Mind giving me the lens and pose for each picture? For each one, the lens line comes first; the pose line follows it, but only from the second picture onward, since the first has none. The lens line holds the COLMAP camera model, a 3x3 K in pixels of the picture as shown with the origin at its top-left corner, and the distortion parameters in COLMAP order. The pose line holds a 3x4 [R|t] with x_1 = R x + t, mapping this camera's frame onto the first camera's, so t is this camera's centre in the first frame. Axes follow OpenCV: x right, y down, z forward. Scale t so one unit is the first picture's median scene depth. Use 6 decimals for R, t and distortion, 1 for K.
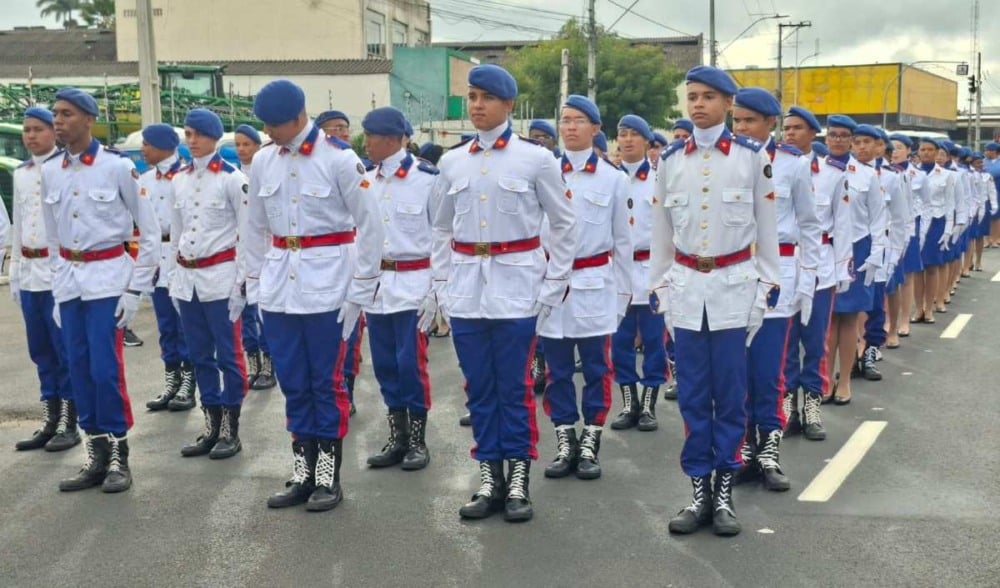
lens RADIAL K [[1667.3, 0, 500.0], [0, 1667.3, 215.2], [0, 0, 1]] dist [0.270331, -0.100182]
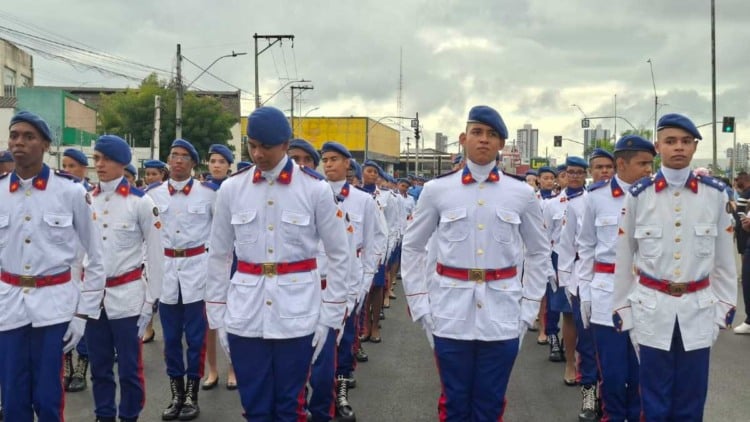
lens RADIAL K [[1082.2, 0, 375.0], [0, 1082.2, 211.0], [0, 0, 1]] dist [-0.173503, 1.439949]
pose [[0.932508, 0.009555, 0.361024, -0.288832], [-0.009417, 0.999953, -0.002143, -0.017516], [-0.361027, -0.001401, 0.932554, 0.343728]]
